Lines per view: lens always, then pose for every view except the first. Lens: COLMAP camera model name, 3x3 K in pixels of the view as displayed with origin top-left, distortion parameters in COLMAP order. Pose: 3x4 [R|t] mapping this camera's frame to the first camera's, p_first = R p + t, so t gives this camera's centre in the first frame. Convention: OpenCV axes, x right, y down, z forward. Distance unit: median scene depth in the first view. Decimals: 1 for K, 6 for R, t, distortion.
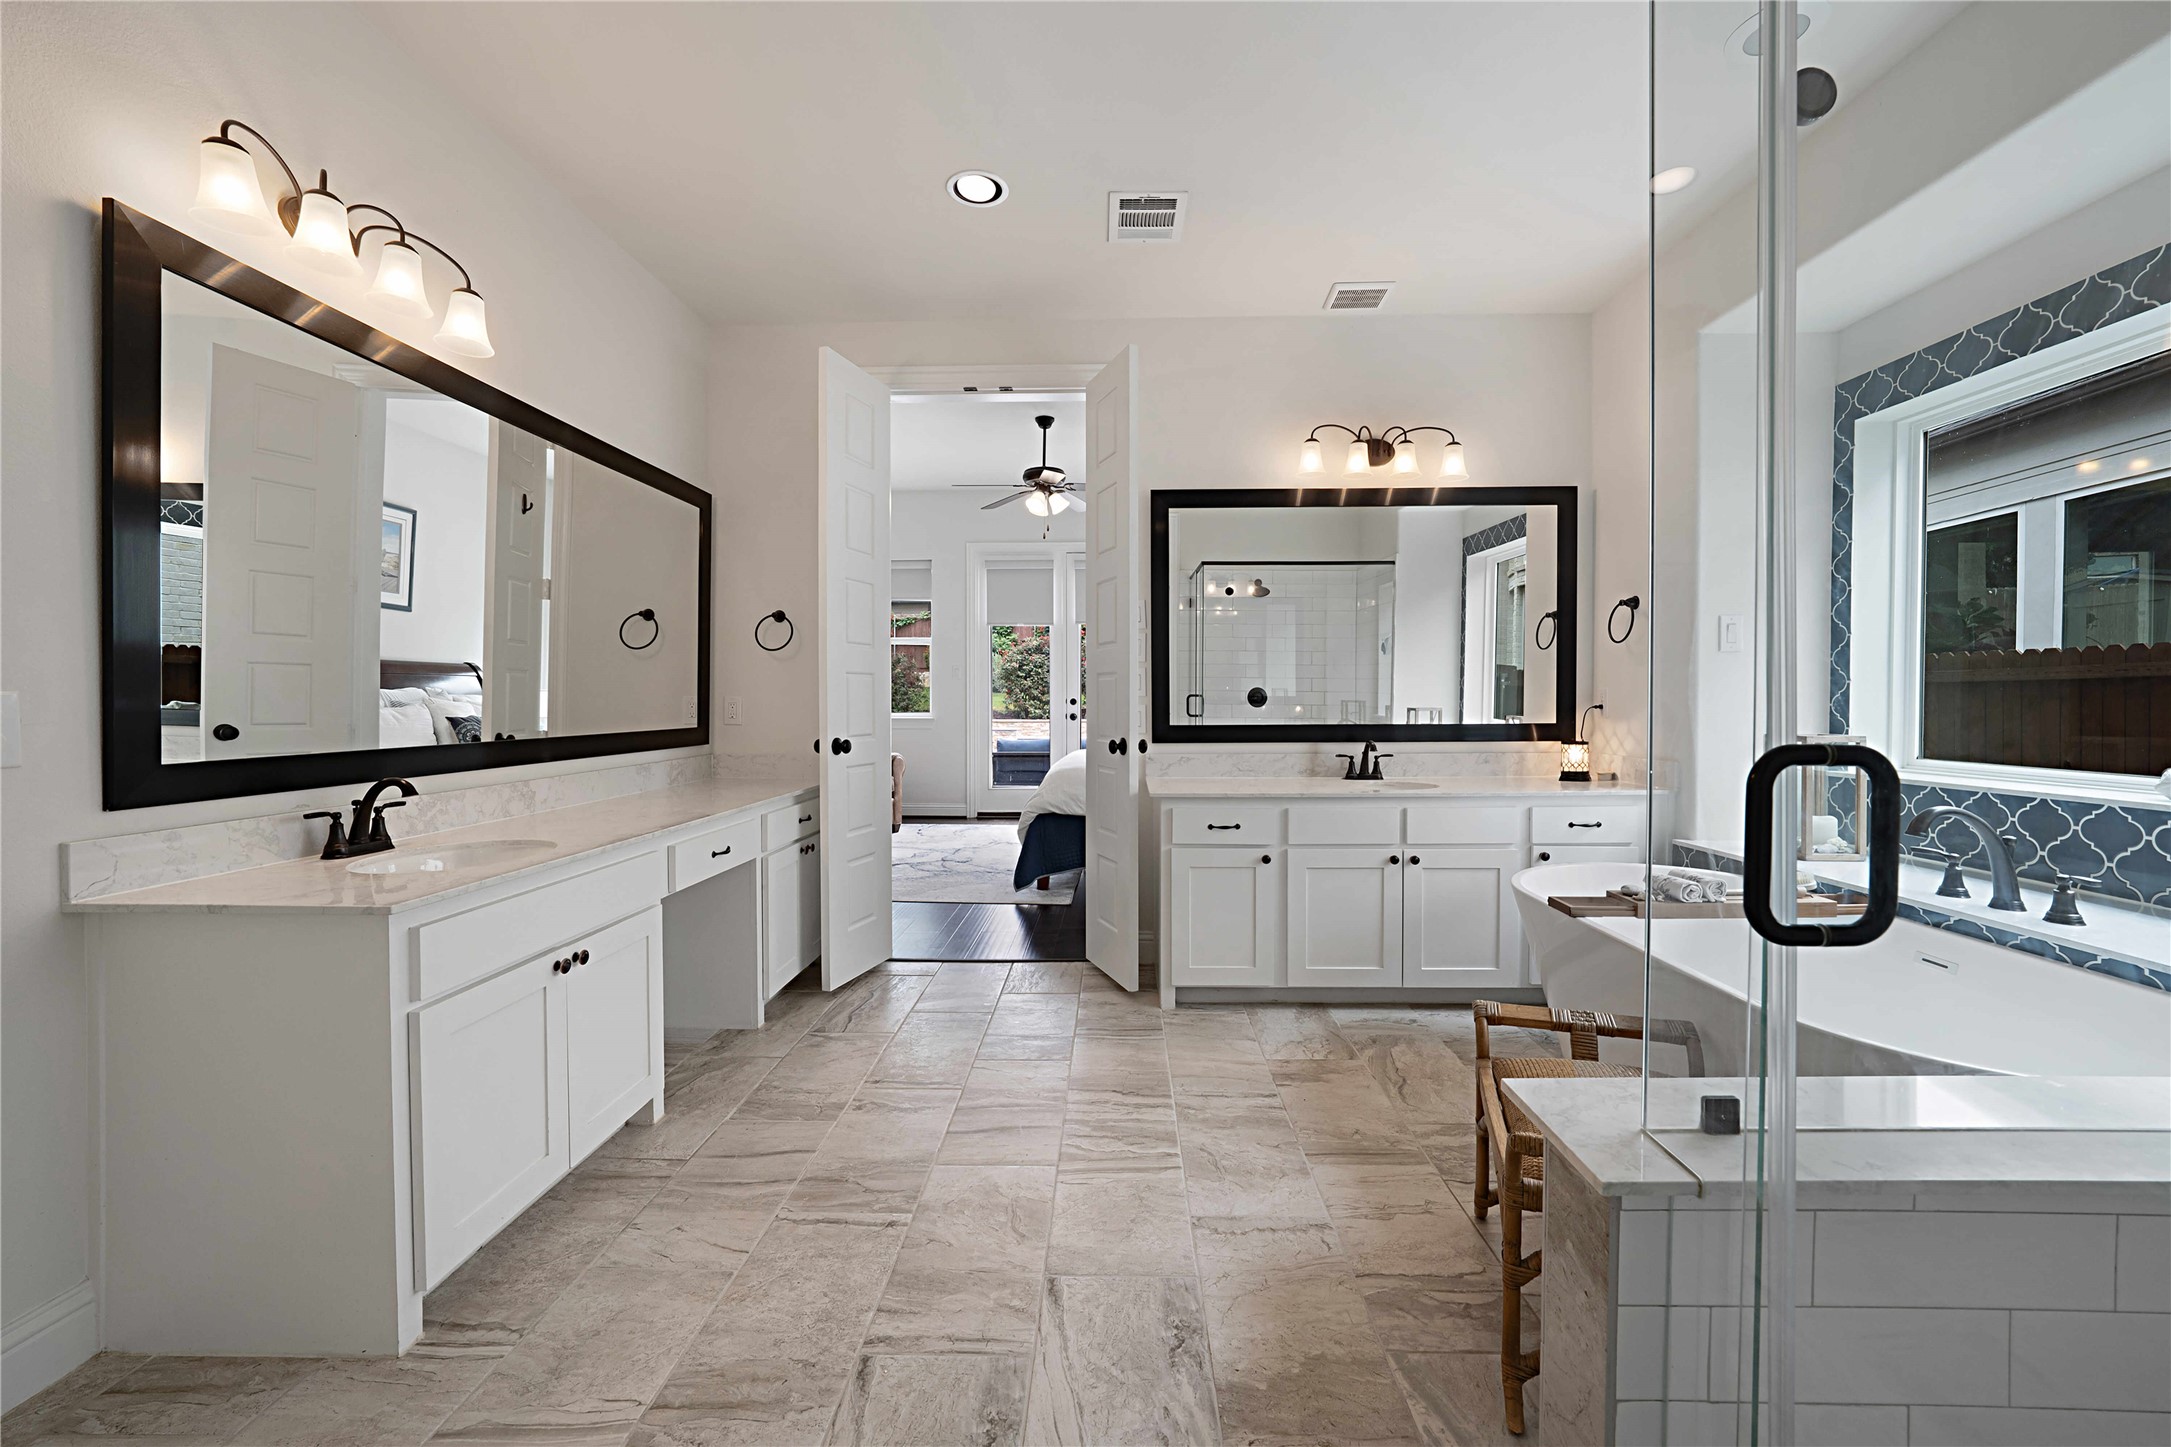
lens RADIAL K [[844.1, 0, 1084.7], [0, 844.1, 711.7], [0, 0, 1]] dist [-0.014459, -0.000178]
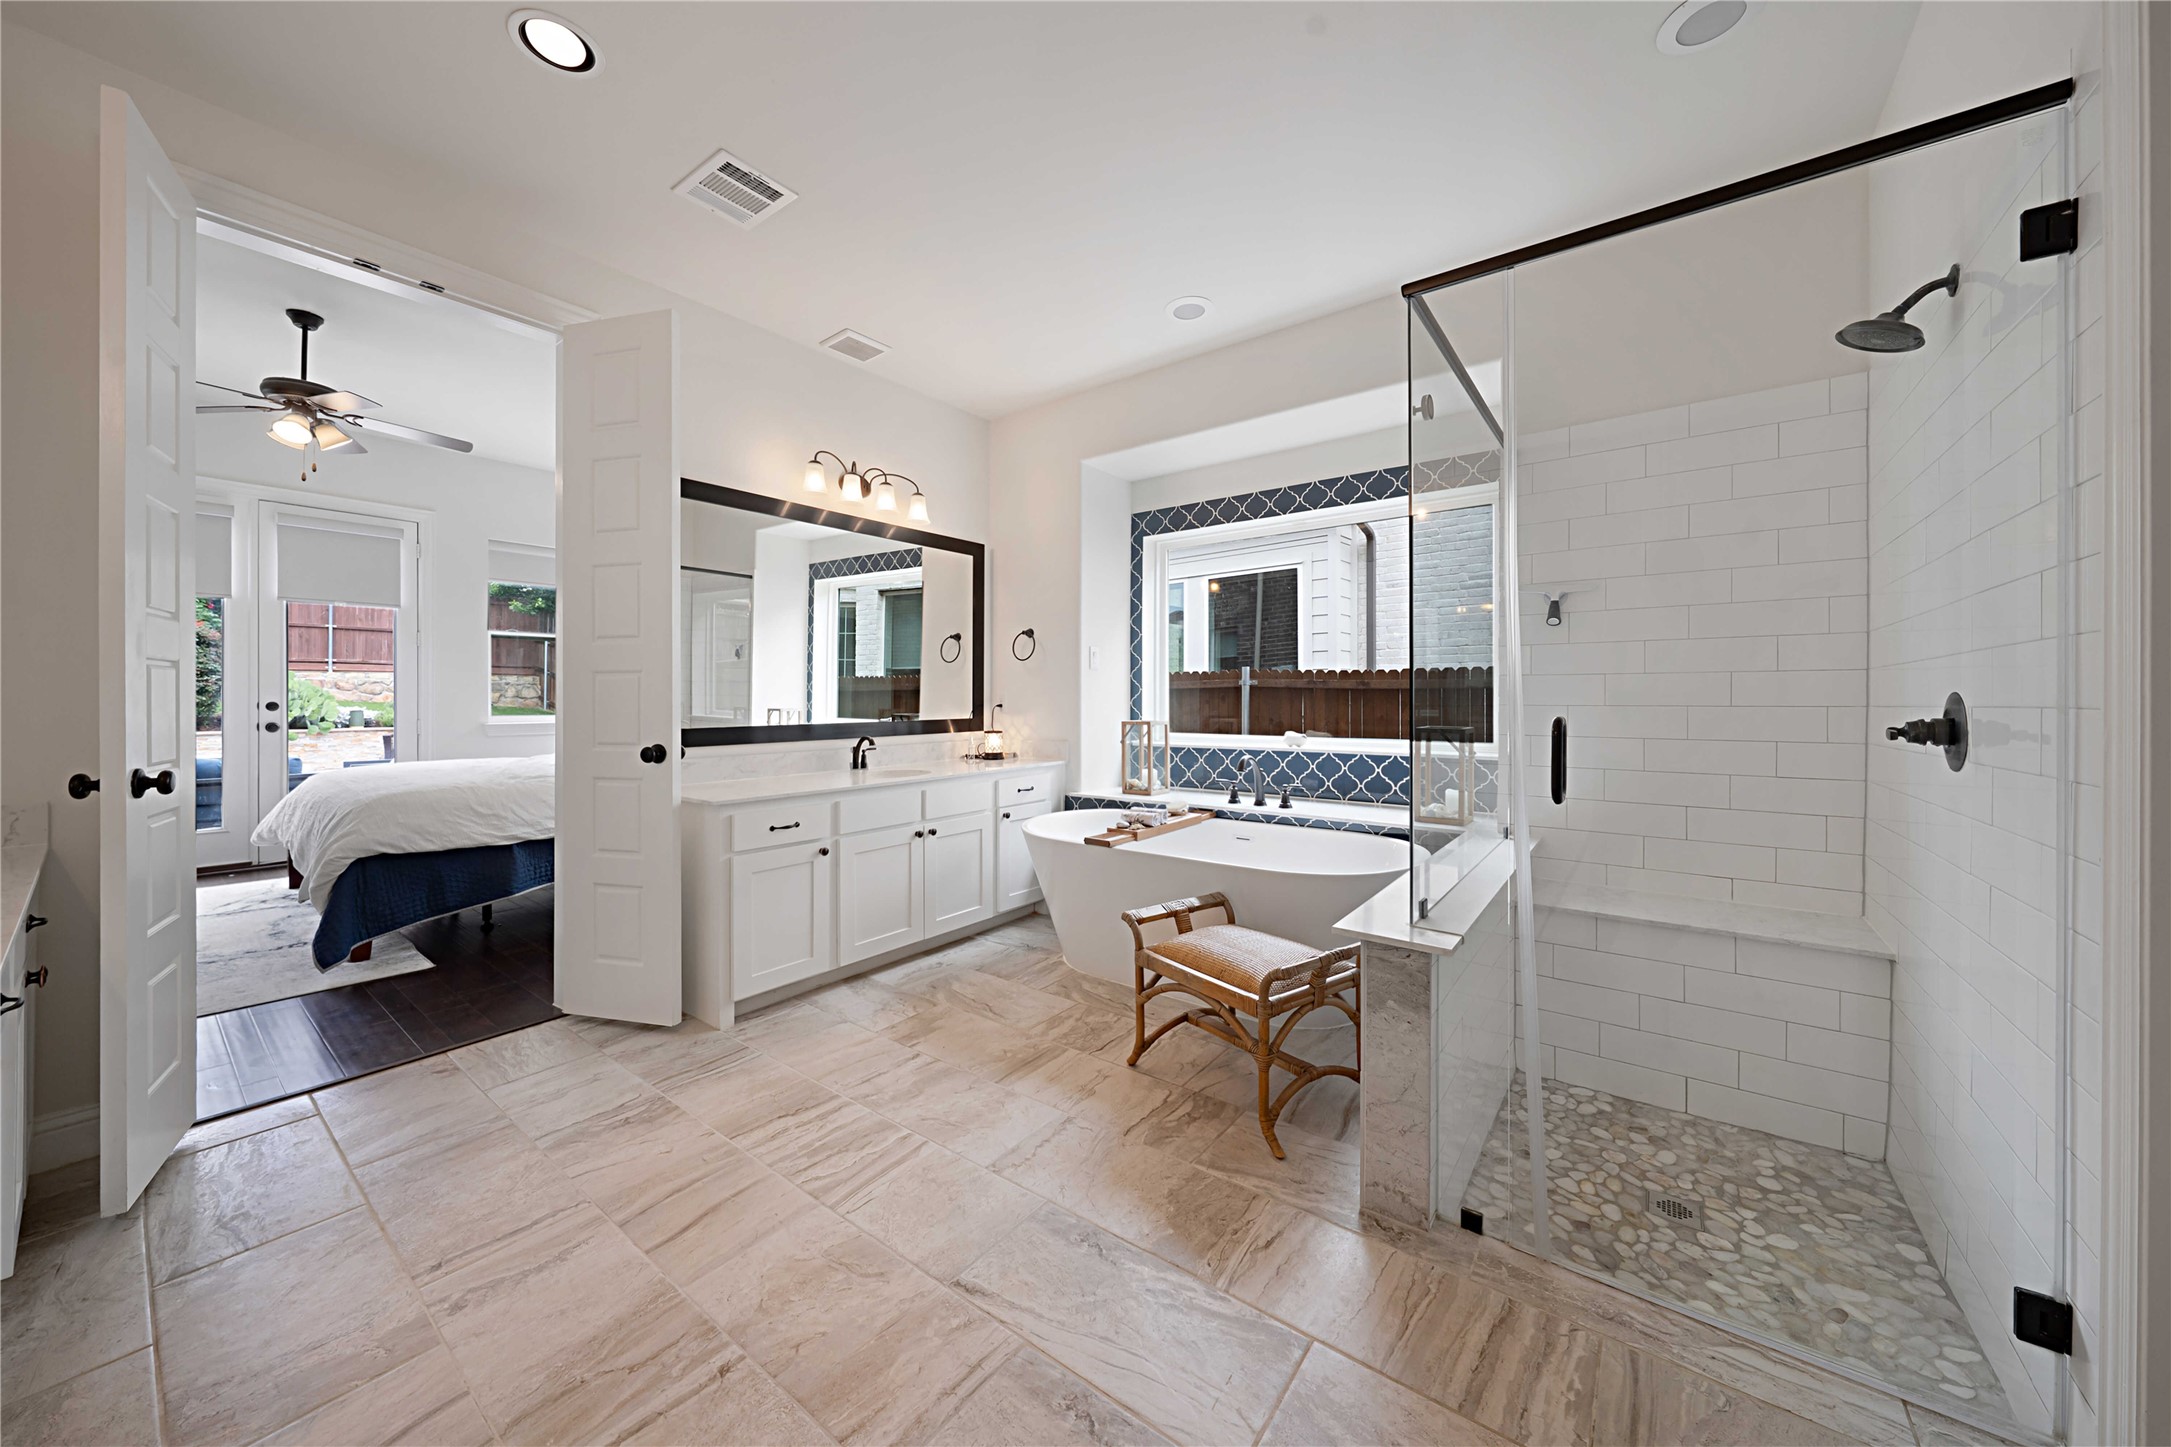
lens RADIAL K [[748.9, 0, 1070.7], [0, 748.9, 704.5], [0, 0, 1]] dist [-0.012801, 0.000602]
pose [[0.586076, -0.005452, 0.810238, -0.381395], [0.015140, 0.999876, -0.004222, -0.000910], [-0.810115, 0.014741, 0.586086, 0.208725]]
